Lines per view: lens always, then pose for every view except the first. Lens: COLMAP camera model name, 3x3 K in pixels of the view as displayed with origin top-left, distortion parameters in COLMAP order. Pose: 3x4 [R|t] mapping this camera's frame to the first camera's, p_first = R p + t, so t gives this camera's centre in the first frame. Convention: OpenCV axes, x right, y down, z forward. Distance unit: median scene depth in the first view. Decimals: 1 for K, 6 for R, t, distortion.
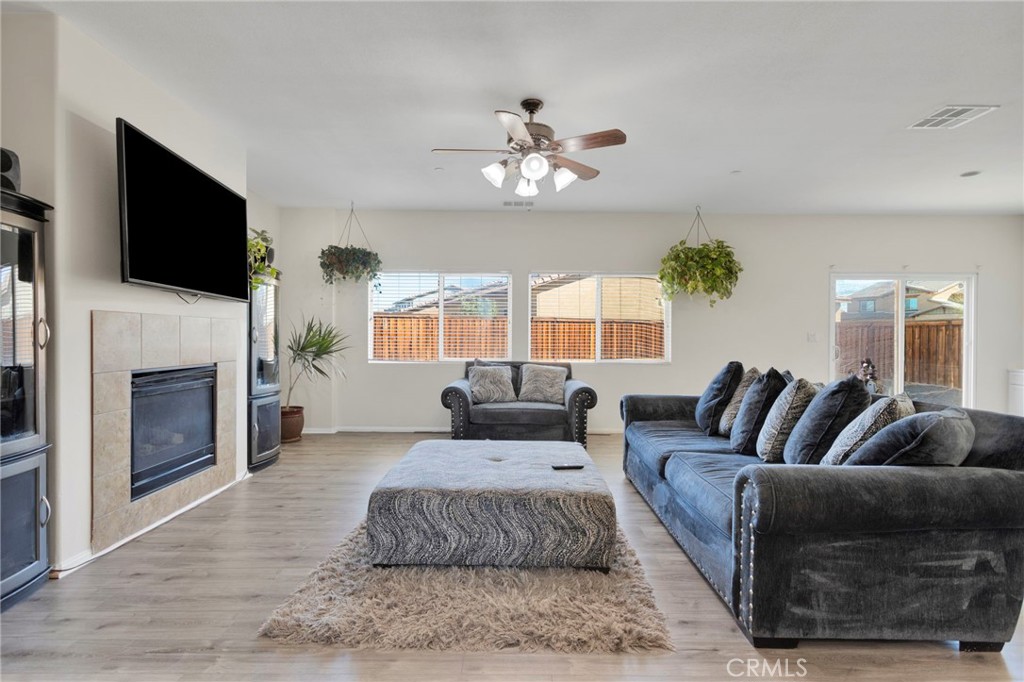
lens RADIAL K [[478.7, 0, 516.3], [0, 478.7, 343.4], [0, 0, 1]] dist [0.003314, 0.000310]
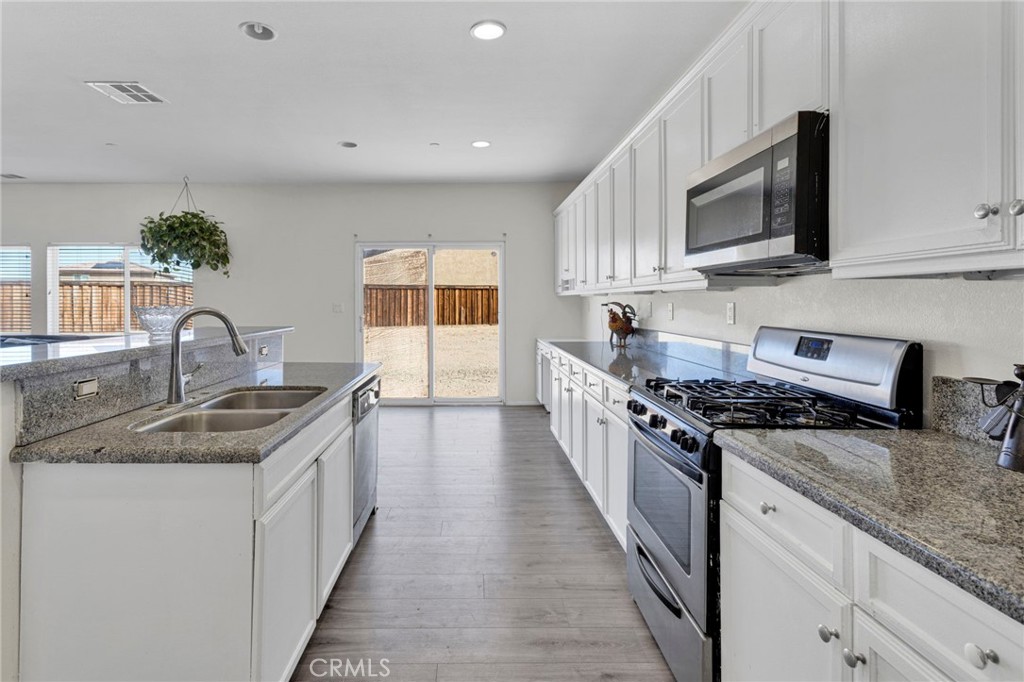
lens RADIAL K [[495.1, 0, 485.4], [0, 495.1, 302.2], [0, 0, 1]] dist [-0.003656, -0.001147]
pose [[0.999923, -0.011065, -0.005590, 1.857600], [0.010999, 0.999869, -0.011843, -0.019611], [0.005721, 0.011781, 0.999914, -0.017891]]
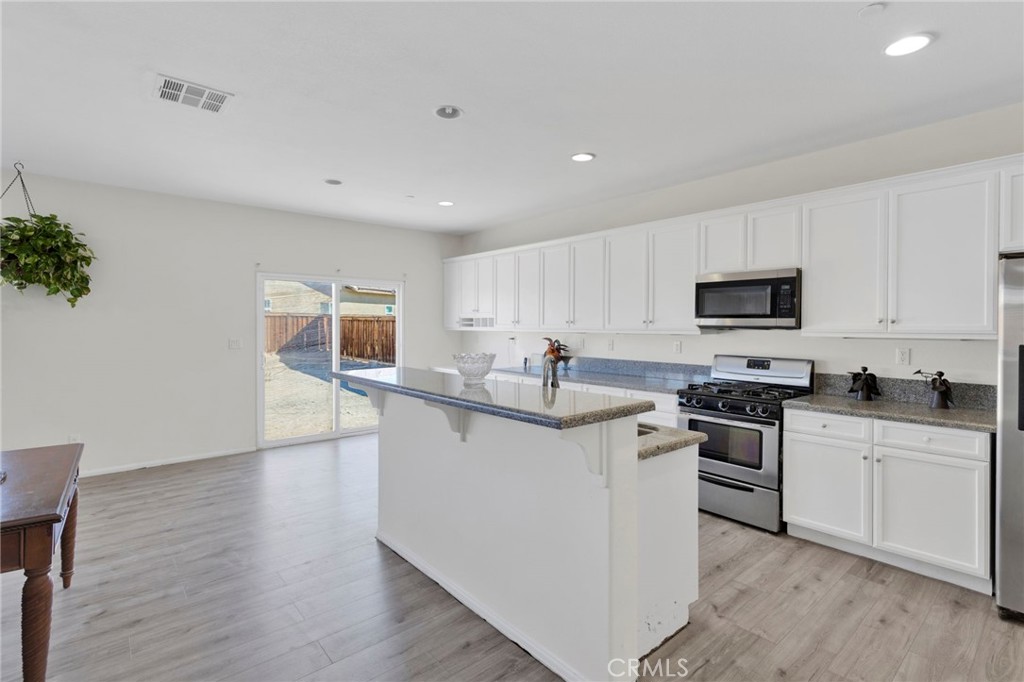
lens RADIAL K [[478.7, 0, 507.3], [0, 478.7, 335.2], [0, 0, 1]] dist [0.003314, 0.000310]
pose [[0.771561, -0.018562, 0.635884, 0.899396], [0.011632, 0.999819, 0.015072, -0.073204], [-0.636049, -0.004232, 0.771637, 0.022455]]
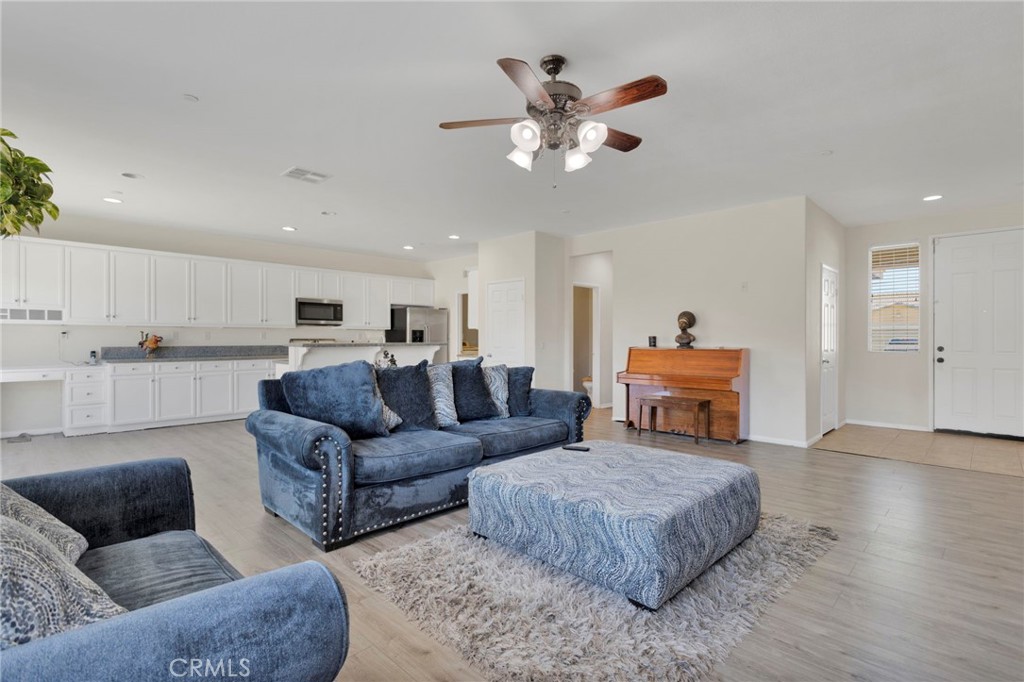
lens RADIAL K [[478.7, 0, 509.8], [0, 478.7, 344.0], [0, 0, 1]] dist [0.003314, 0.000310]
pose [[-0.703320, -0.017650, 0.710654, -0.524093], [0.002264, 0.999631, 0.027067, -0.029971], [-0.710870, 0.020645, -0.703020, 1.741305]]
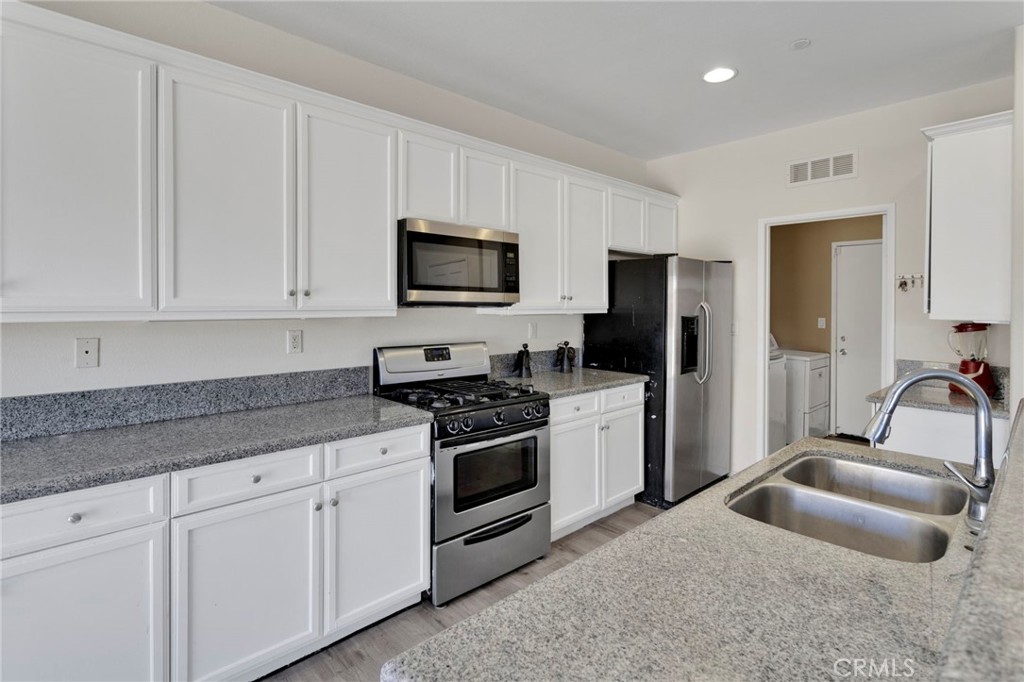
lens RADIAL K [[478.7, 0, 510.2], [0, 478.7, 310.5], [0, 0, 1]] dist [0.003314, 0.000310]
pose [[-0.658158, -0.022689, 0.752538, 1.437452], [-0.001342, 0.999580, 0.028963, -0.082348], [-0.752878, 0.018052, -0.657912, 1.116505]]
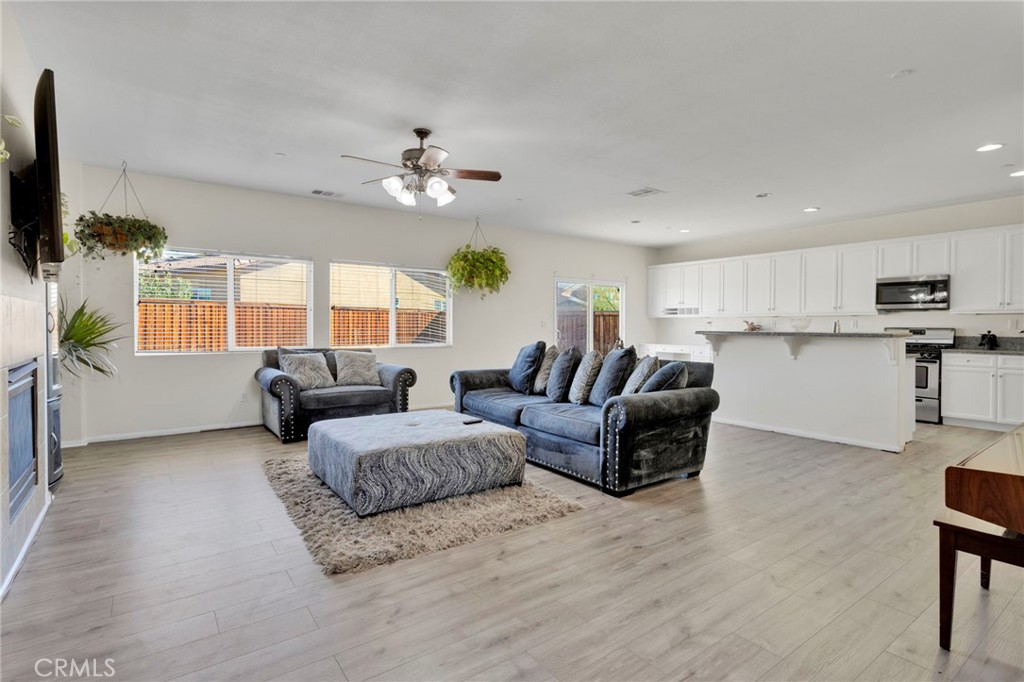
lens RADIAL K [[495.1, 0, 507.5], [0, 495.1, 338.8], [0, 0, 1]] dist [-0.003656, -0.001147]
pose [[0.816323, -0.019388, 0.577270, -0.537724], [0.009848, 0.999758, 0.019651, 0.001248], [-0.577512, -0.010357, 0.816317, -0.155978]]
